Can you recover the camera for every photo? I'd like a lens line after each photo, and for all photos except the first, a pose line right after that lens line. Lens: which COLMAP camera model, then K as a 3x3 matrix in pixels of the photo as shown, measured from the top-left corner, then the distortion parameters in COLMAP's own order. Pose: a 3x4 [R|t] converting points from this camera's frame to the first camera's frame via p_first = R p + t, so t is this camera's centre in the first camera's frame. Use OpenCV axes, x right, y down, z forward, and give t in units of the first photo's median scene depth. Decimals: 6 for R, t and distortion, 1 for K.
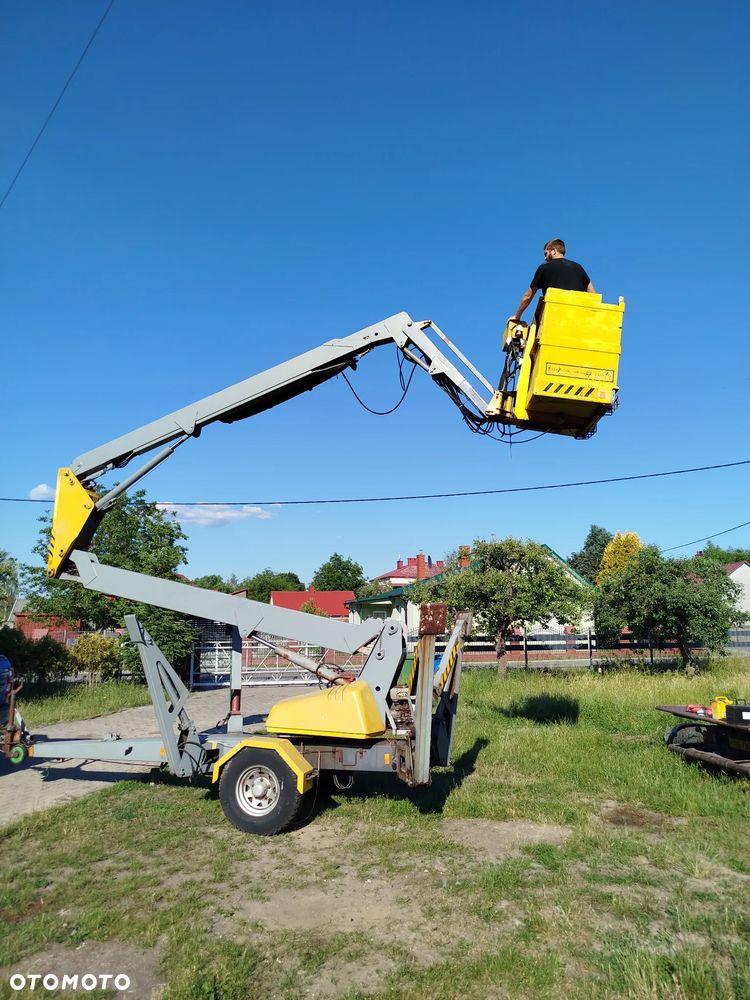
lens RADIAL K [[689.8, 0, 373.8], [0, 689.8, 509.1], [0, 0, 1]] dist [0.015058, -0.000706]
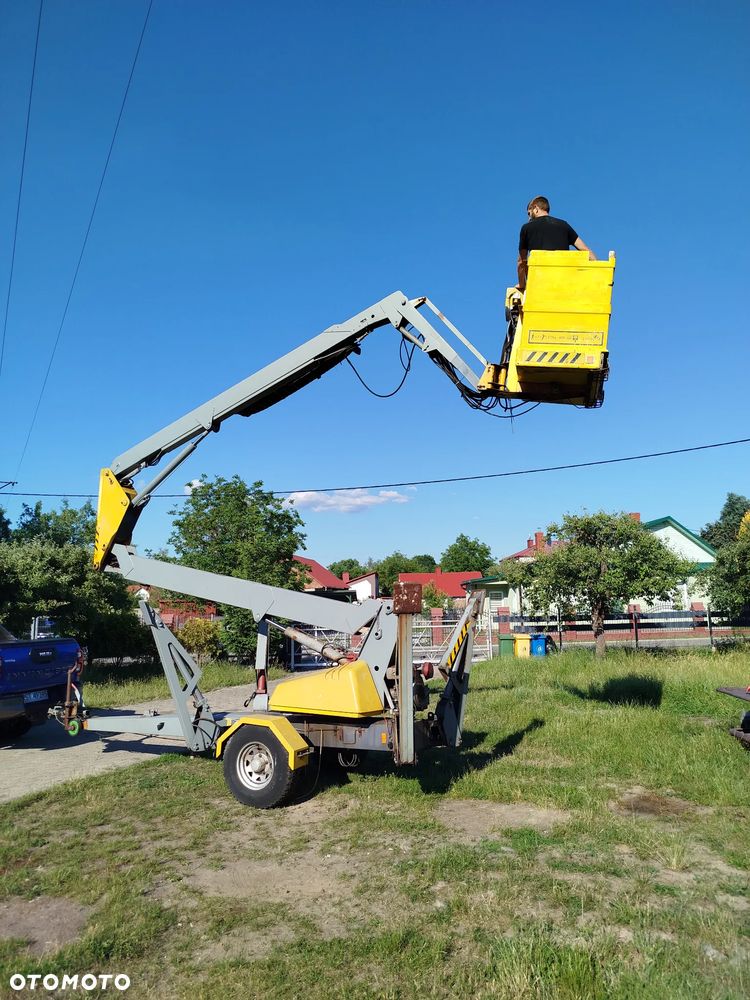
lens RADIAL K [[688.7, 0, 377.0], [0, 688.7, 496.6], [0, 0, 1]] dist [0.007450, 0.005494]
pose [[0.980811, -0.047662, -0.189047, 0.208366], [0.049286, 0.998777, 0.003896, 0.005895], [0.188630, -0.013139, 0.981960, 0.016534]]
